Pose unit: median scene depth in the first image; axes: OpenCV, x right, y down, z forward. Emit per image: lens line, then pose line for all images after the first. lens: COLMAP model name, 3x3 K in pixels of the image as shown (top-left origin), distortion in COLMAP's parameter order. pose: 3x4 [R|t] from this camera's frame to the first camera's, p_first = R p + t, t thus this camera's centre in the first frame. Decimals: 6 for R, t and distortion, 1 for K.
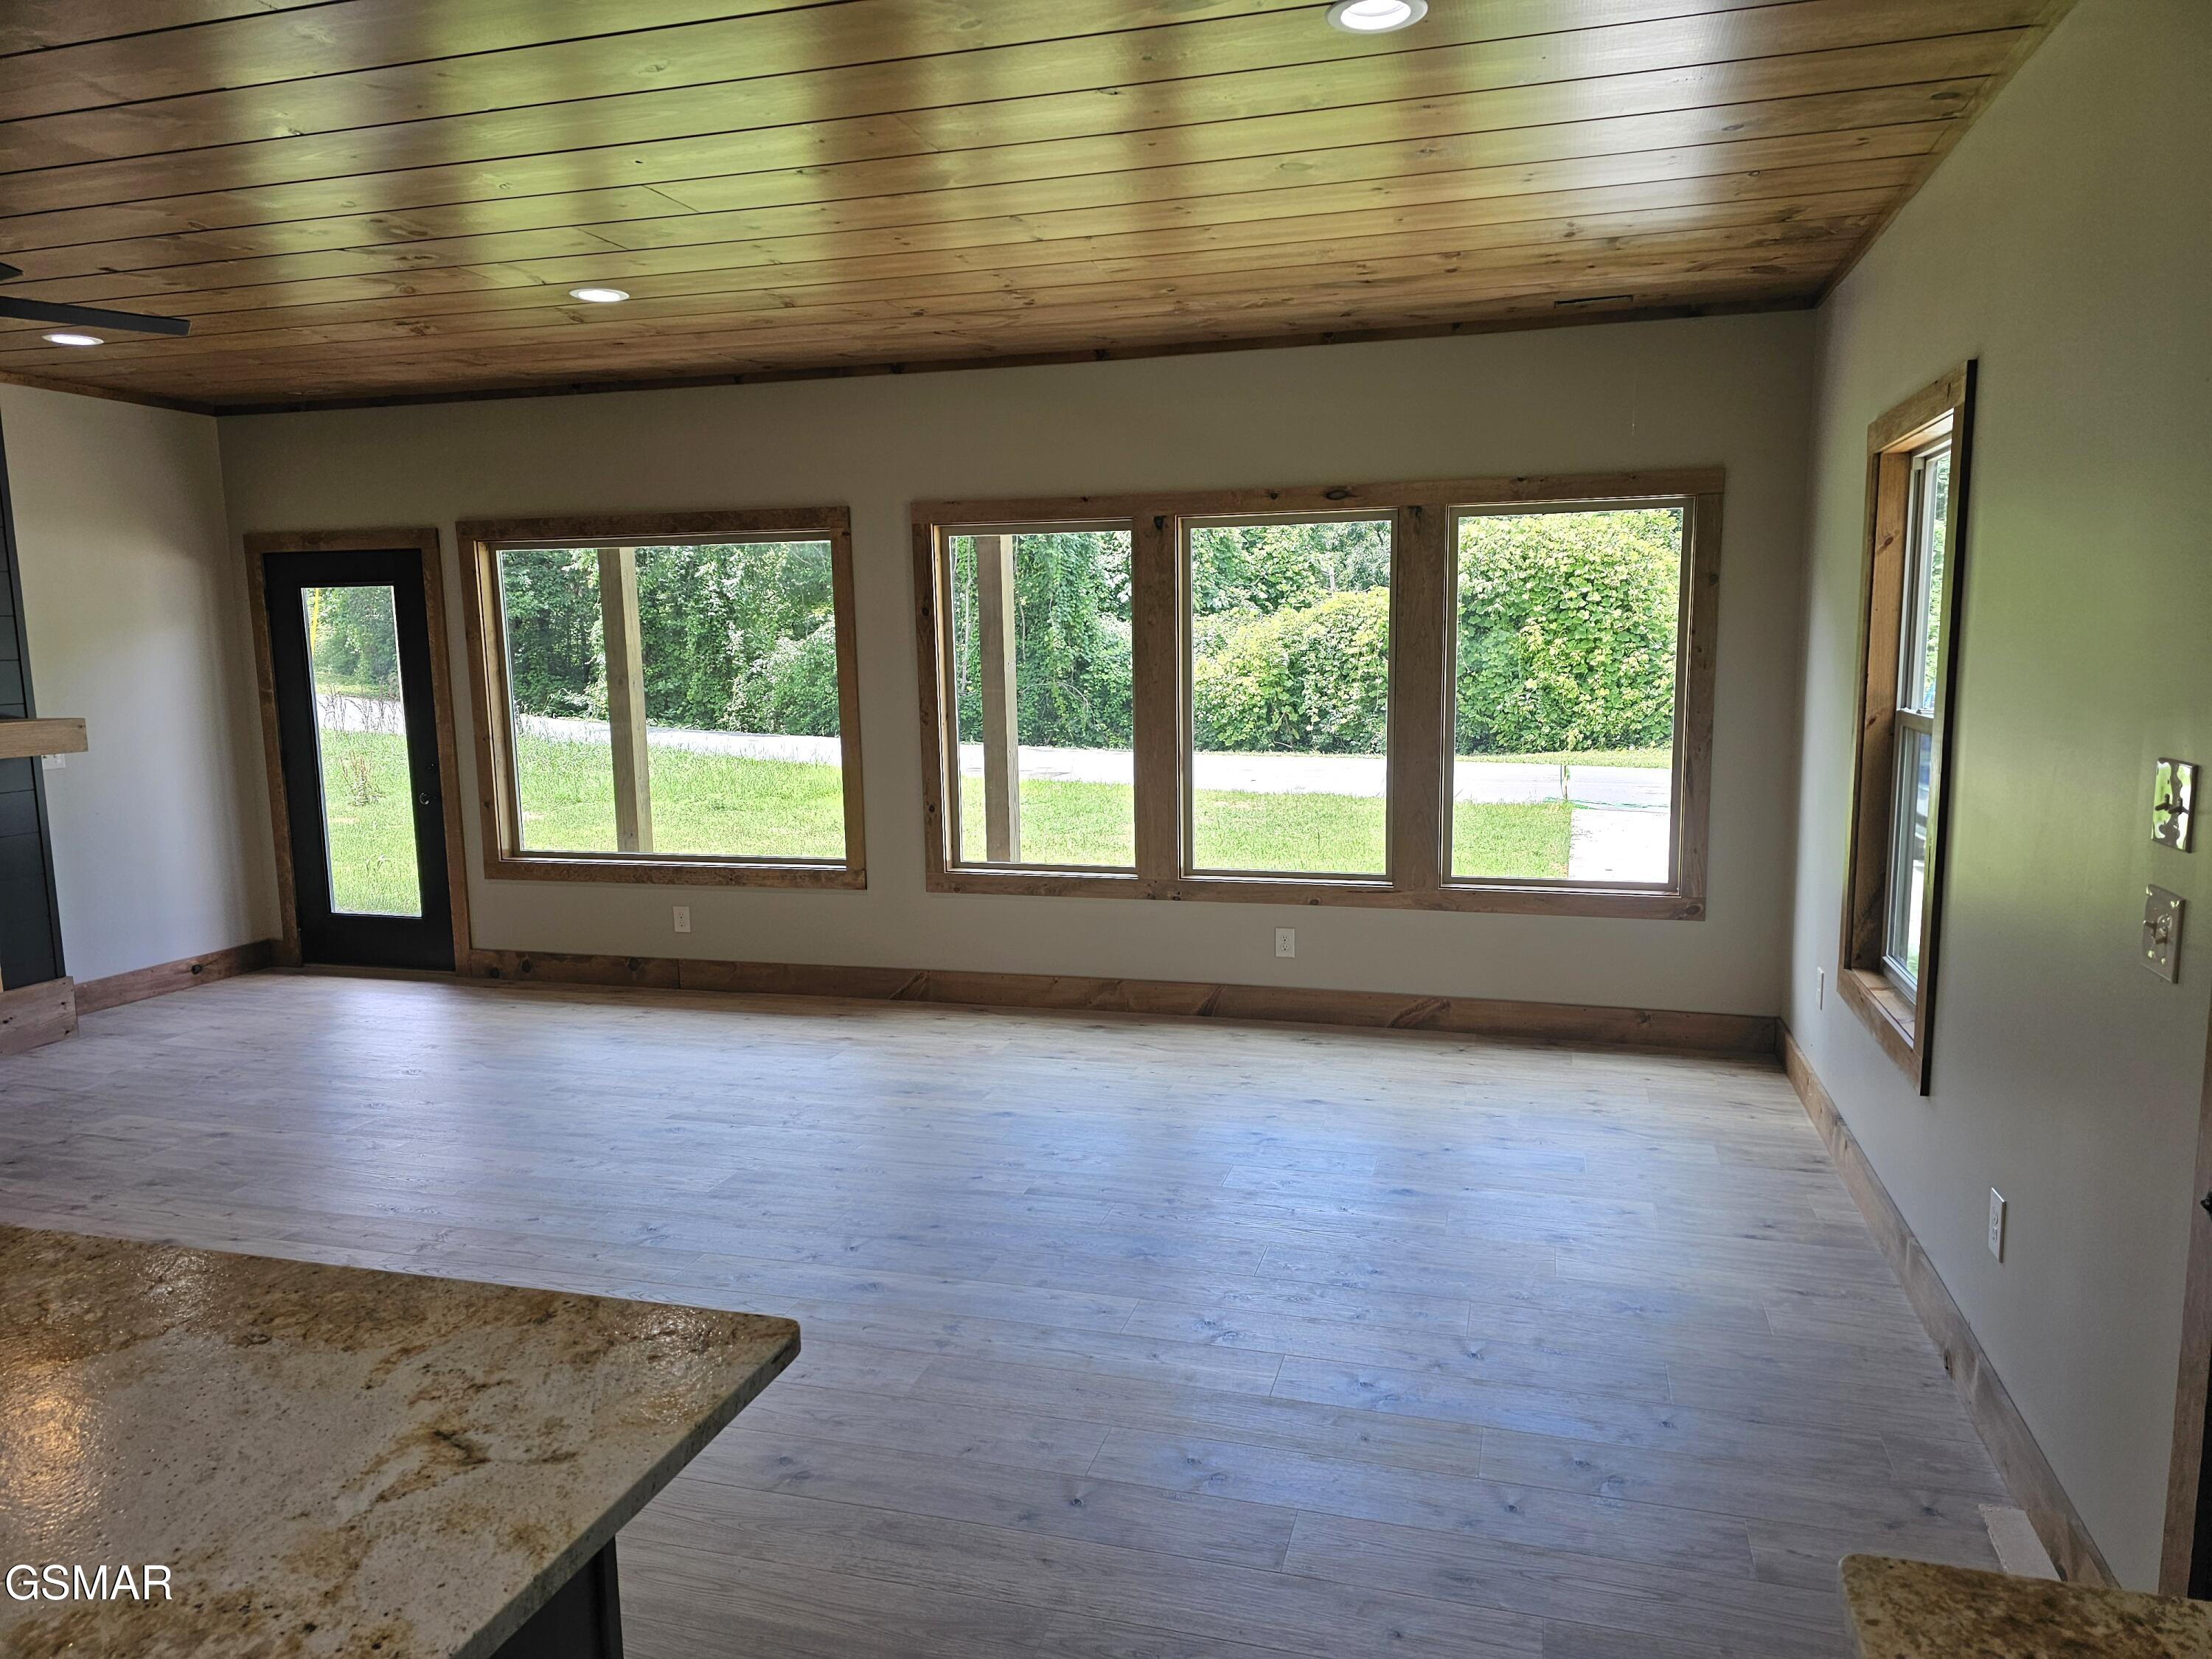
lens RADIAL K [[1472.4, 0, 1122.3], [0, 1472.4, 832.9], [0, 0, 1]] dist [0.070825, -0.070639]
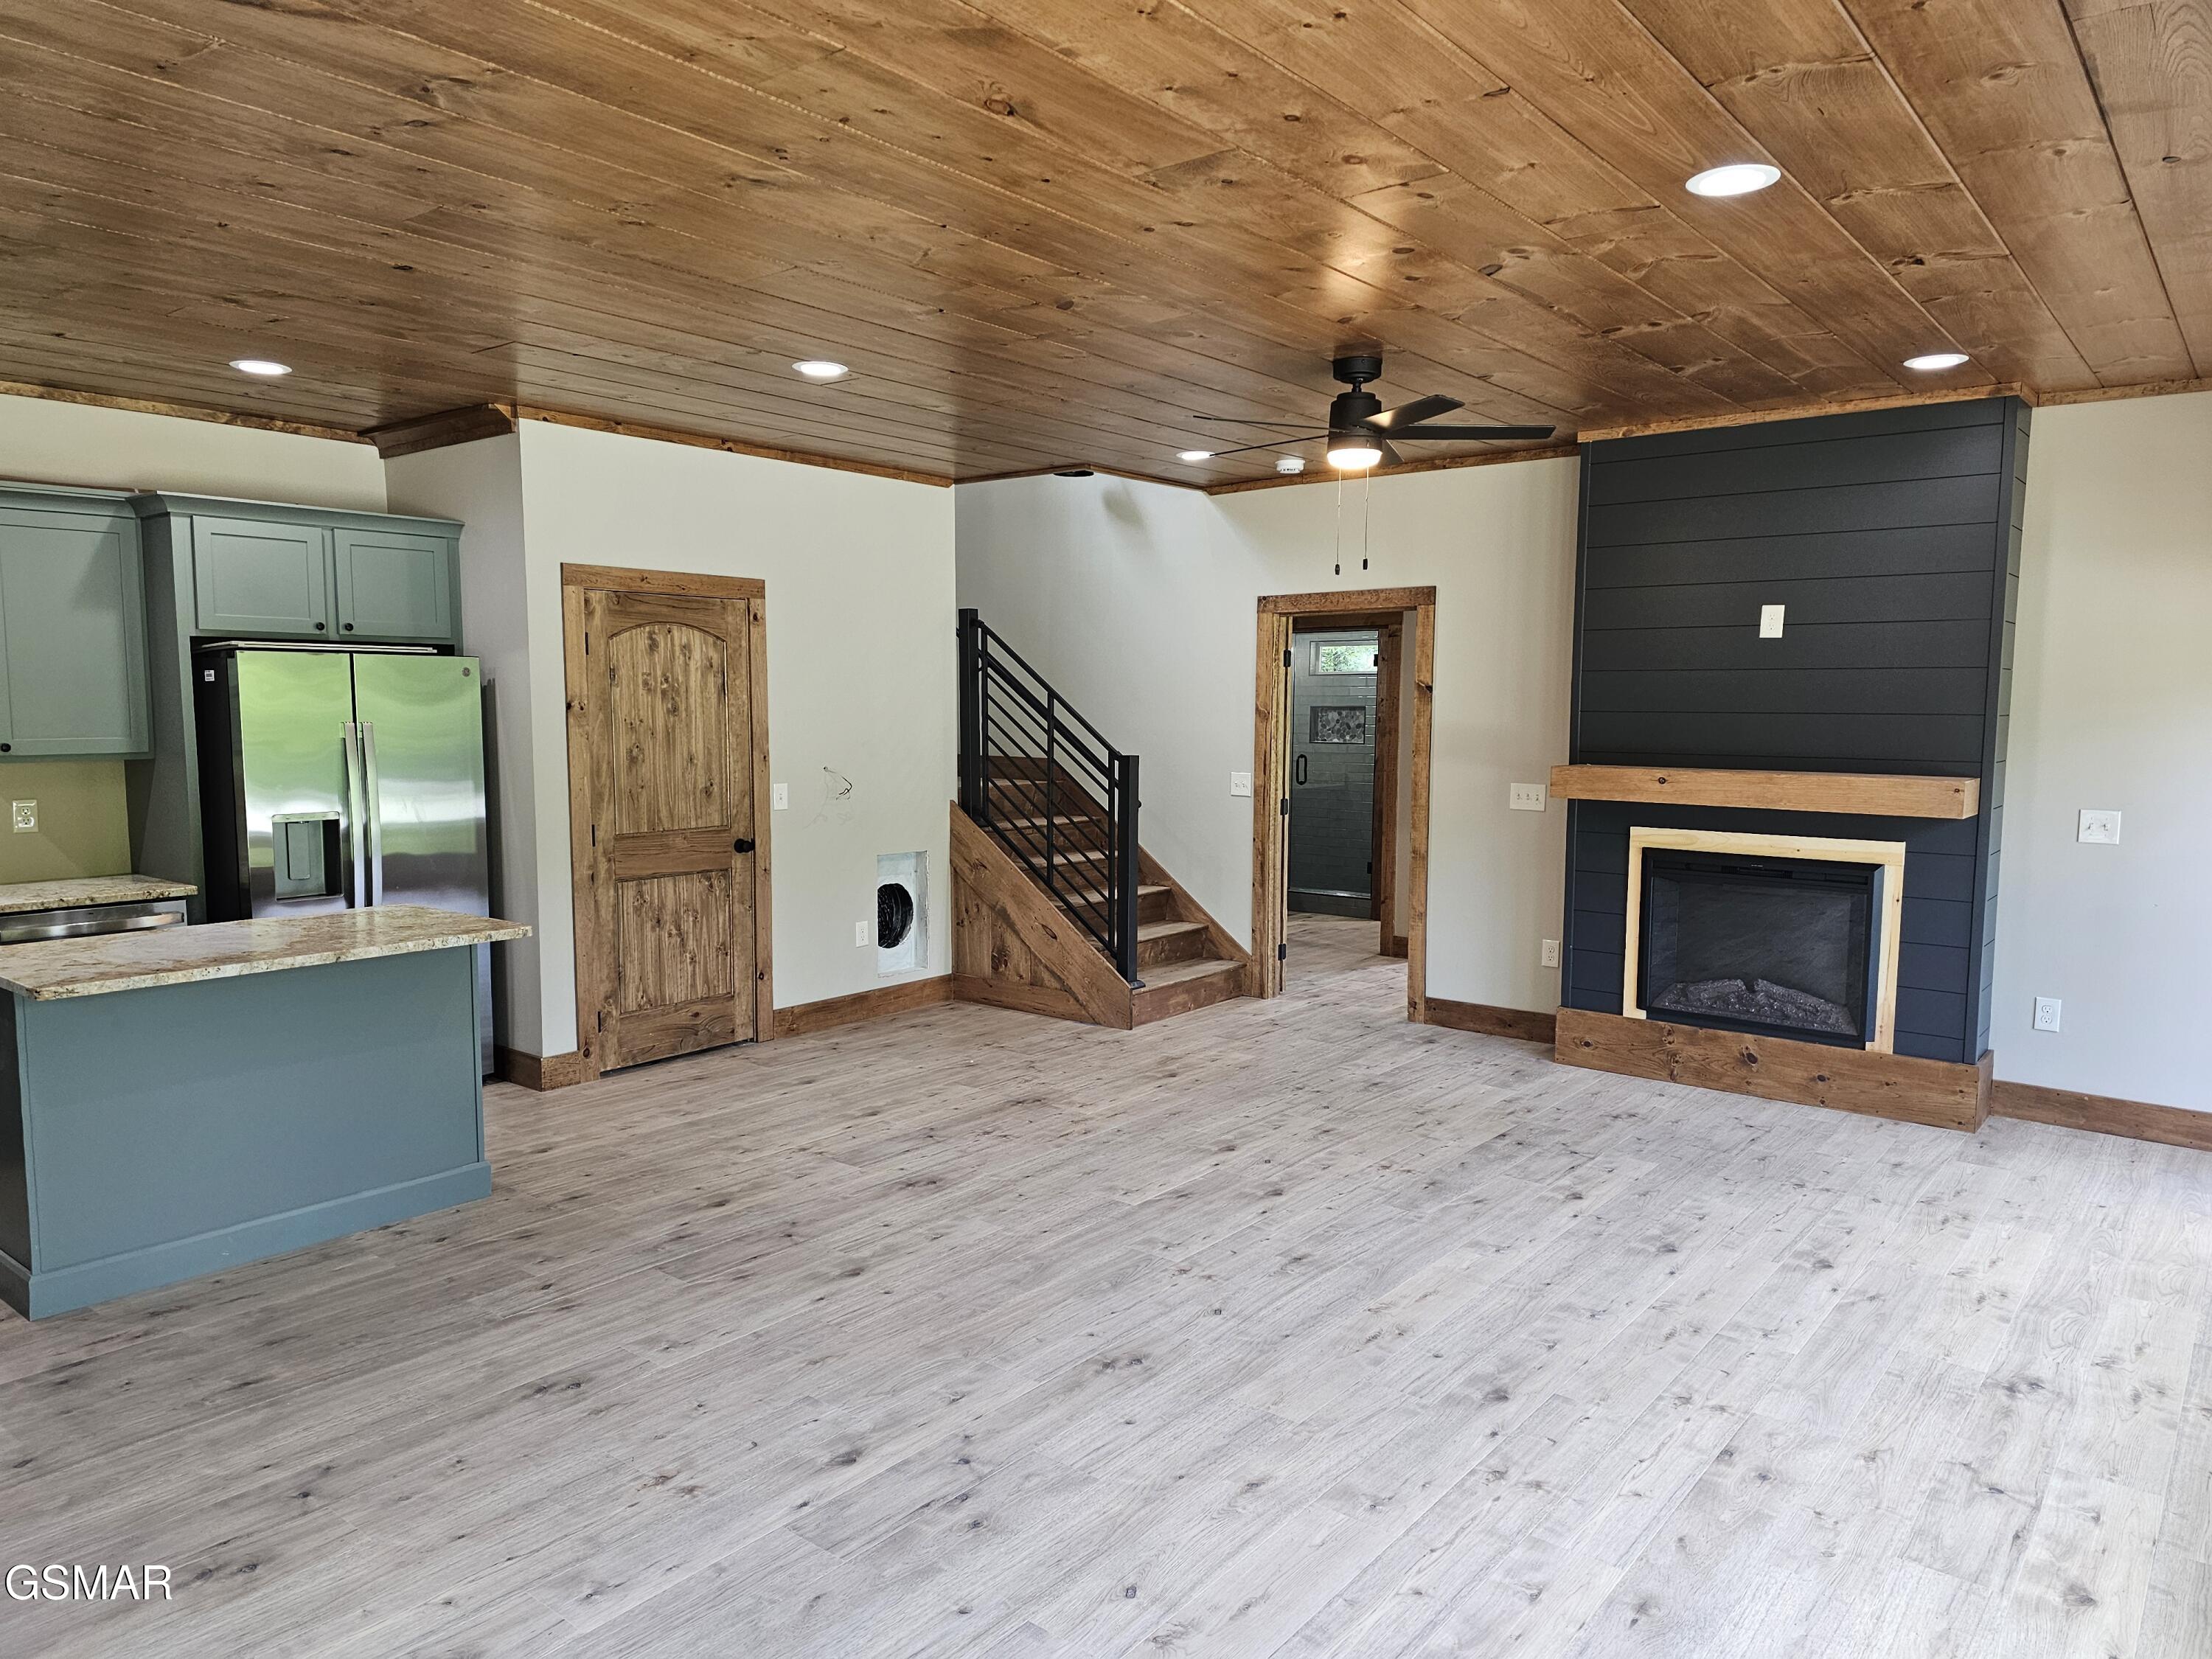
lens RADIAL K [[1471.9, 0, 1099.5], [0, 1471.9, 844.6], [0, 0, 1]] dist [0.071612, -0.069801]
pose [[-0.390706, 0.107709, -0.914192, 0.326730], [-0.122036, 0.978304, 0.167419, -0.126334], [0.912390, 0.176976, -0.369085, 0.872782]]
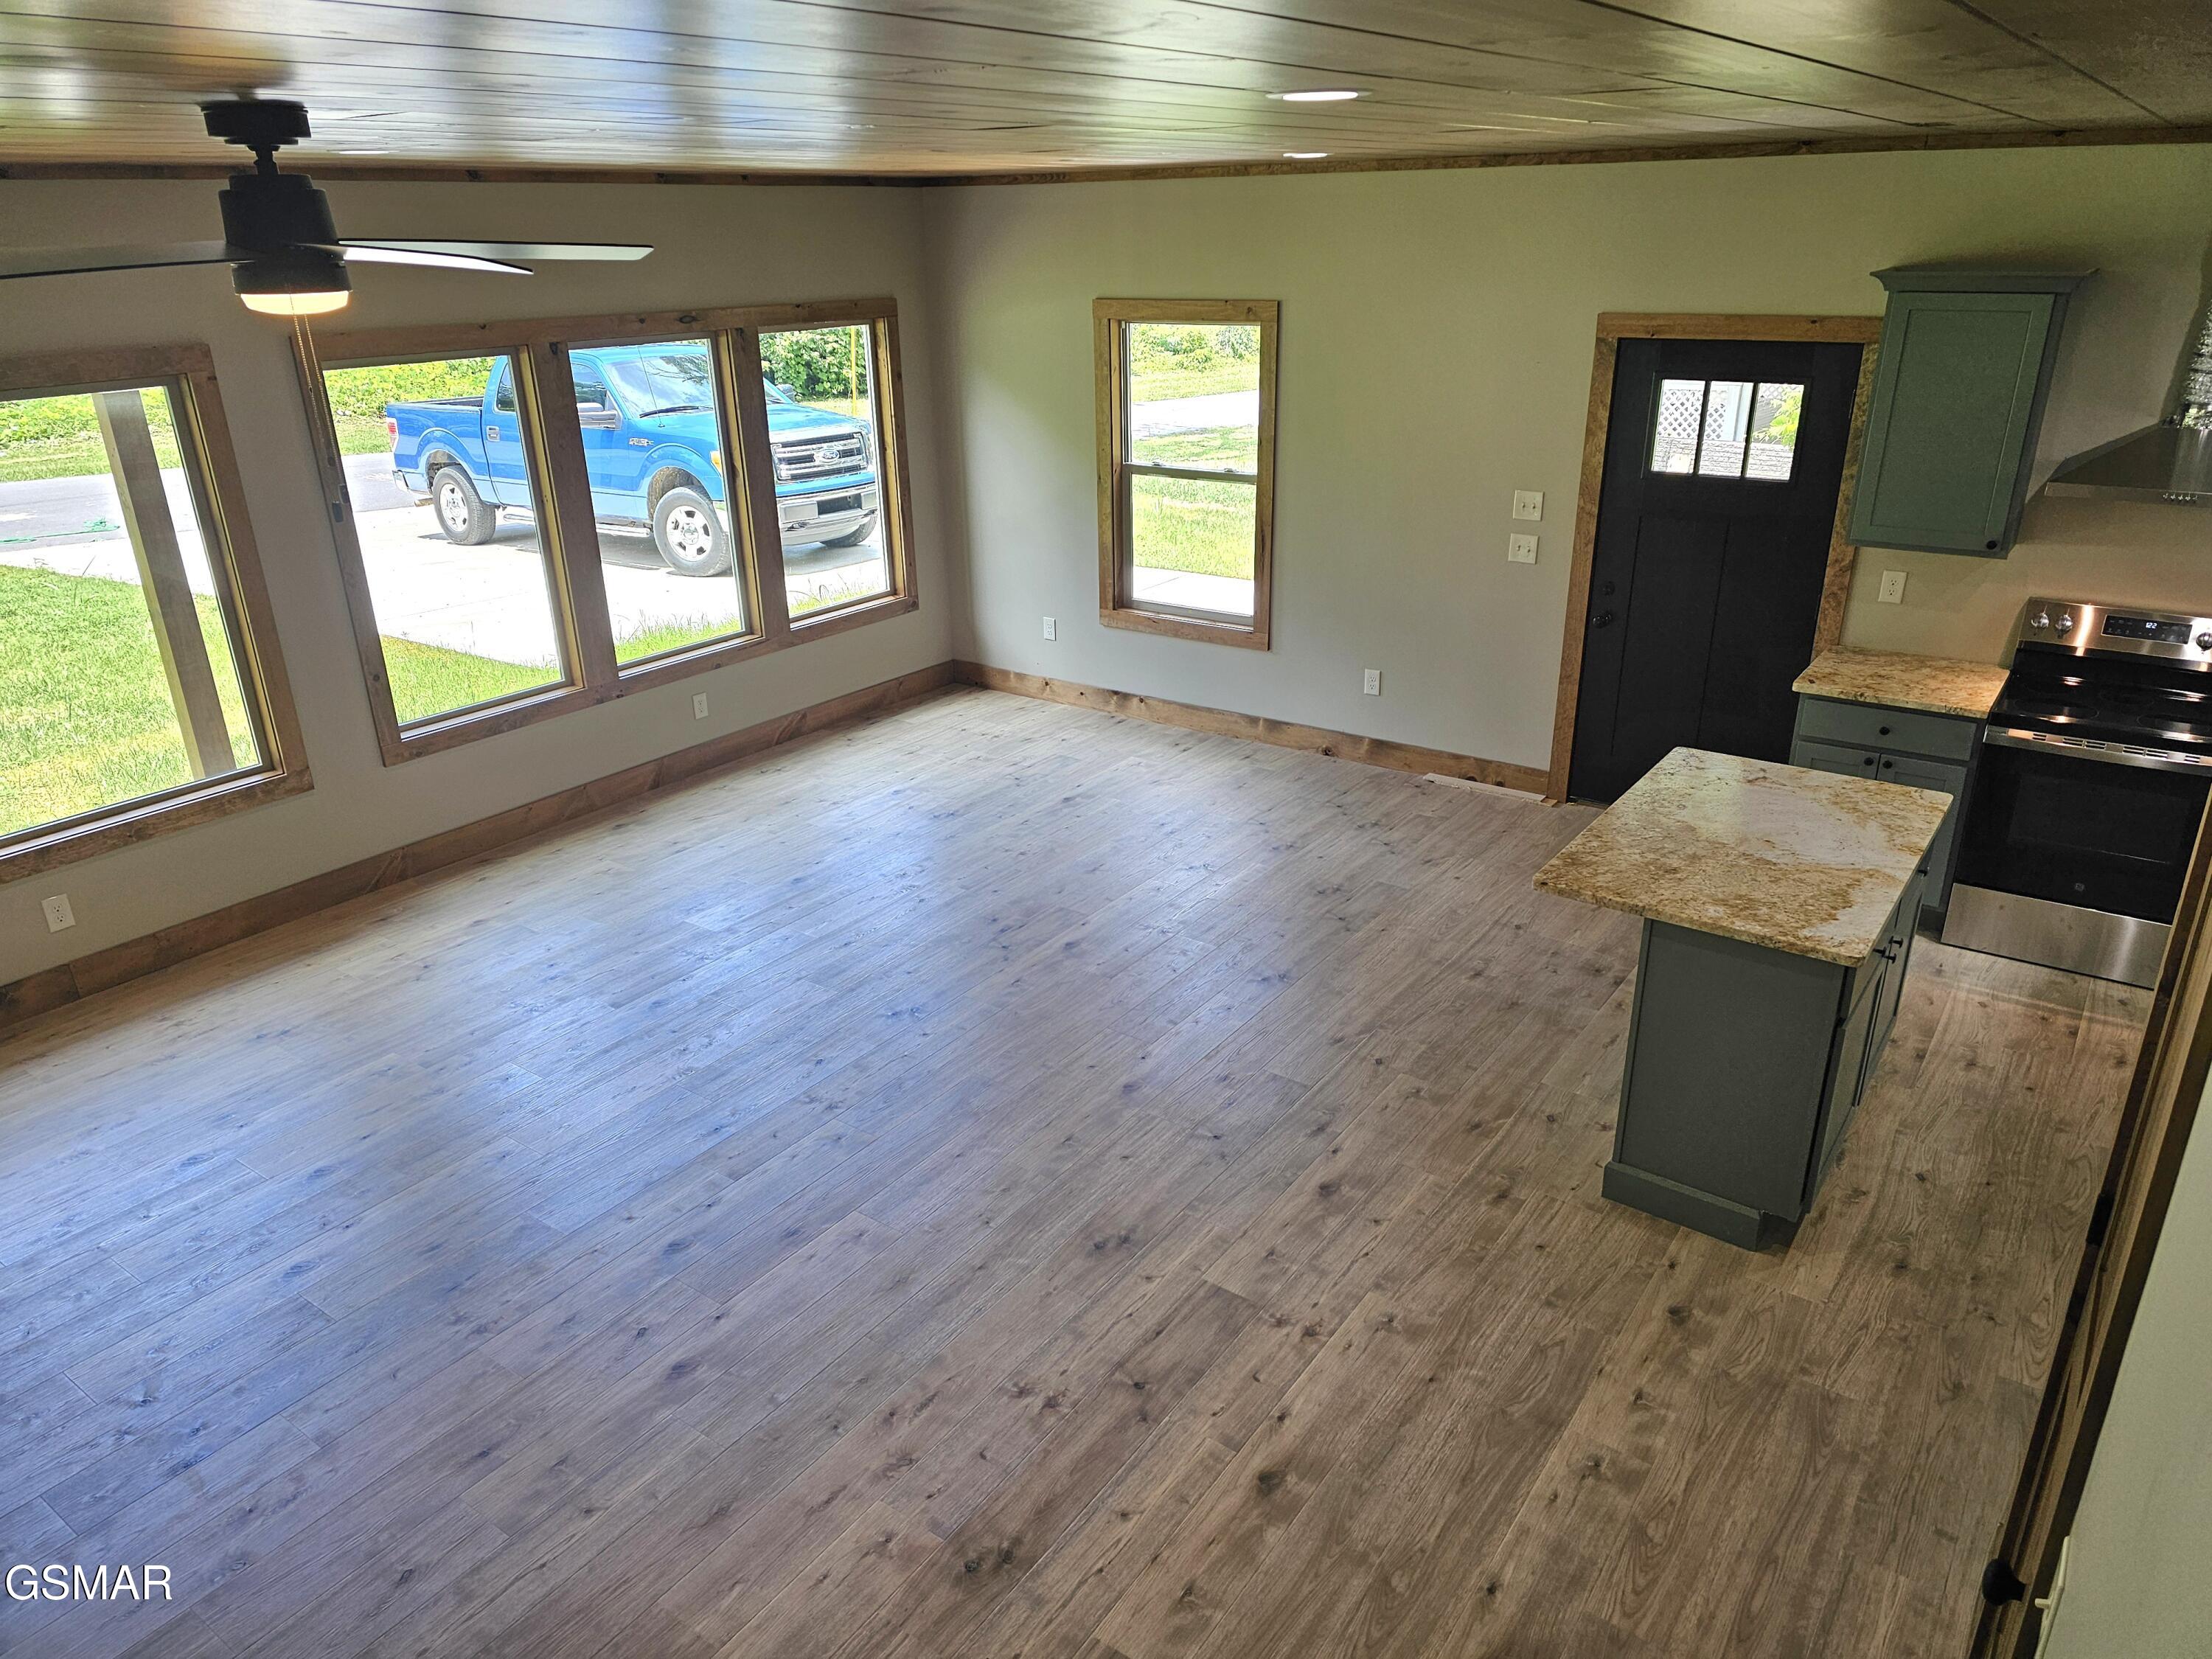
lens RADIAL K [[1472.4, 0, 1122.3], [0, 1472.4, 832.9], [0, 0, 1]] dist [0.070825, -0.070639]
pose [[0.330087, -0.350996, 0.876267, -0.903600], [0.136280, 0.936293, 0.323703, -0.179442], [-0.934061, 0.012567, 0.356892, 0.257707]]
